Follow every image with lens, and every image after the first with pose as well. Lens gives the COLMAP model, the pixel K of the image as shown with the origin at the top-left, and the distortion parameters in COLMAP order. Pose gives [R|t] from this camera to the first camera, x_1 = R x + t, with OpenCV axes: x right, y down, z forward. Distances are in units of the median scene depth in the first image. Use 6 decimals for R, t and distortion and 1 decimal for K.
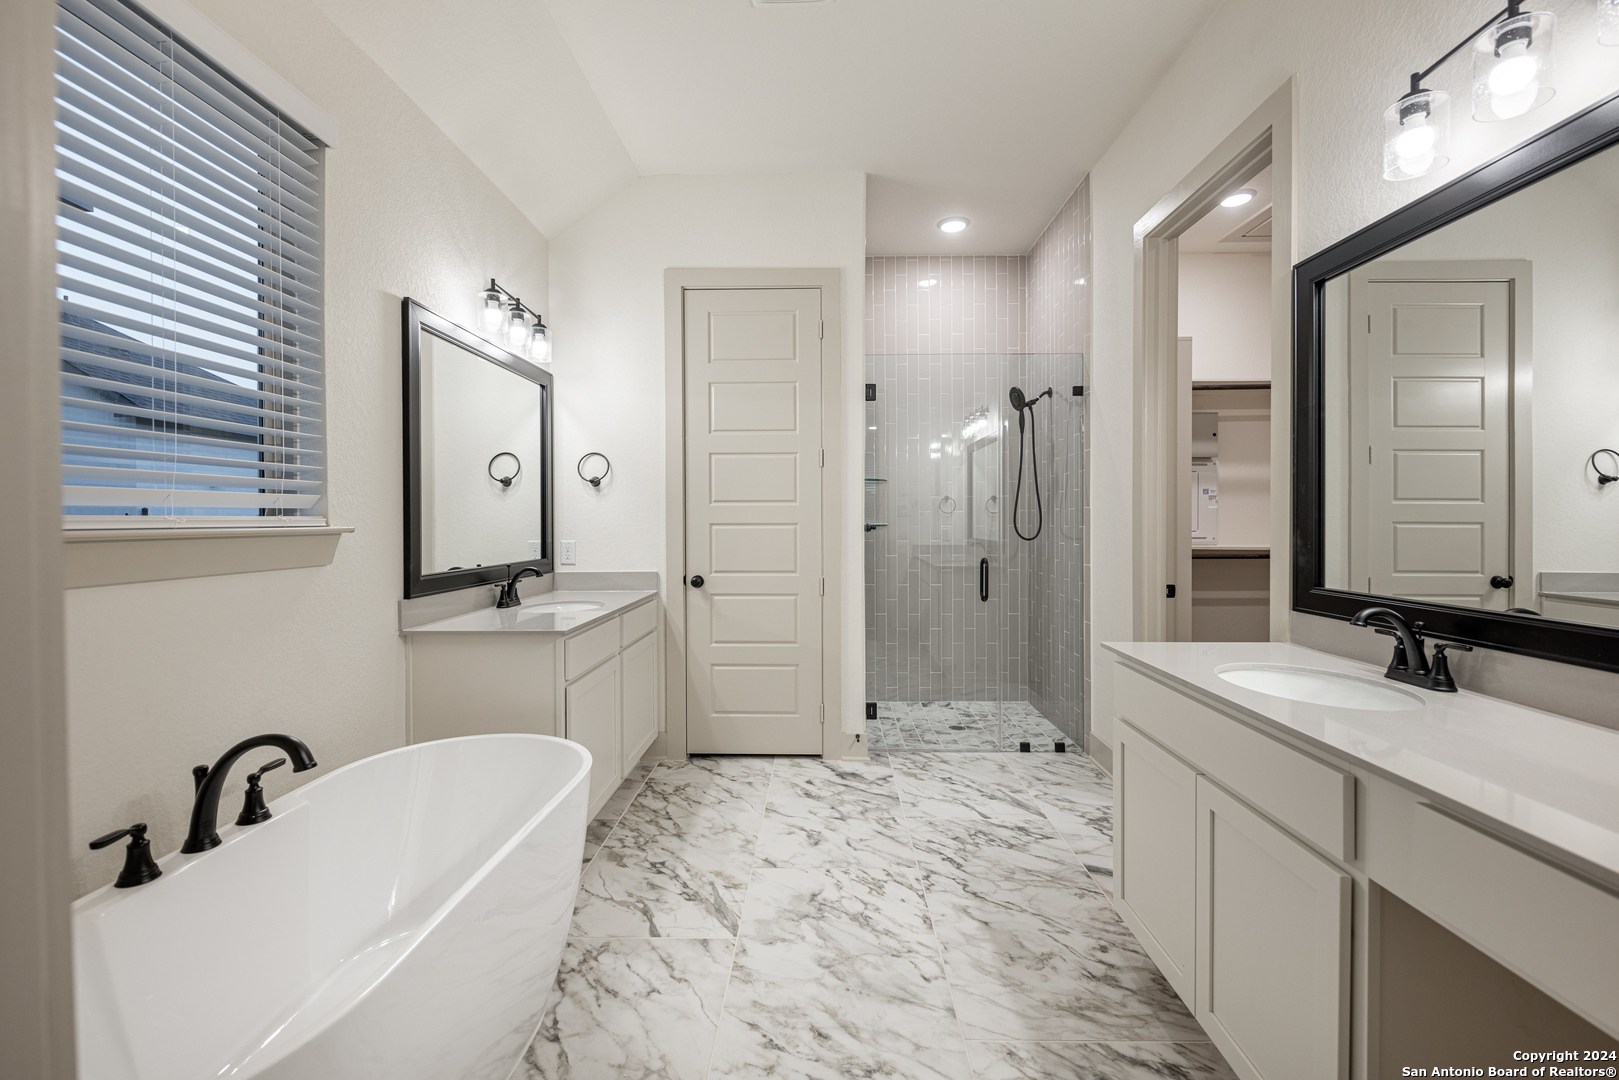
lens RADIAL K [[678.2, 0, 798.9], [0, 678.2, 530.0], [0, 0, 1]] dist [0.016959, -0.005256]
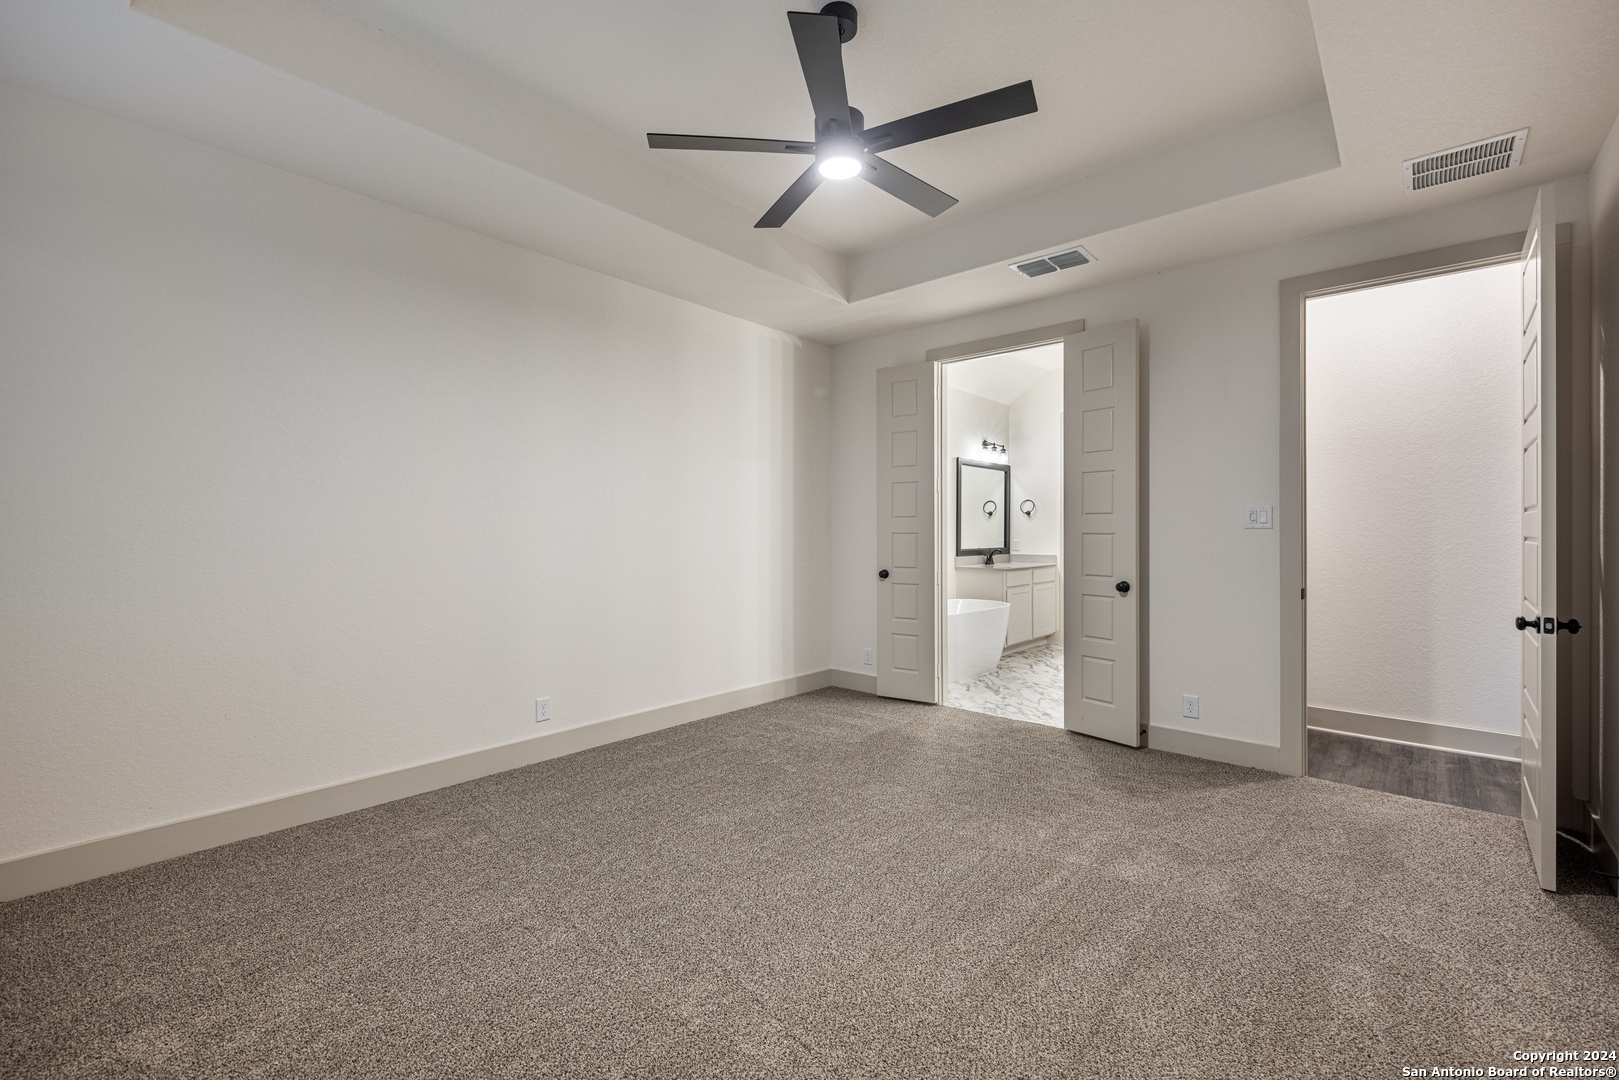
lens RADIAL K [[678.2, 0, 809.4], [0, 678.2, 535.9], [0, 0, 1]] dist [0.016959, -0.005256]
pose [[0.775522, 0.007556, -0.631276, 0.581826], [-0.007768, 0.999967, 0.002426, 0.003036], [0.631273, 0.003023, 0.775555, -1.243642]]
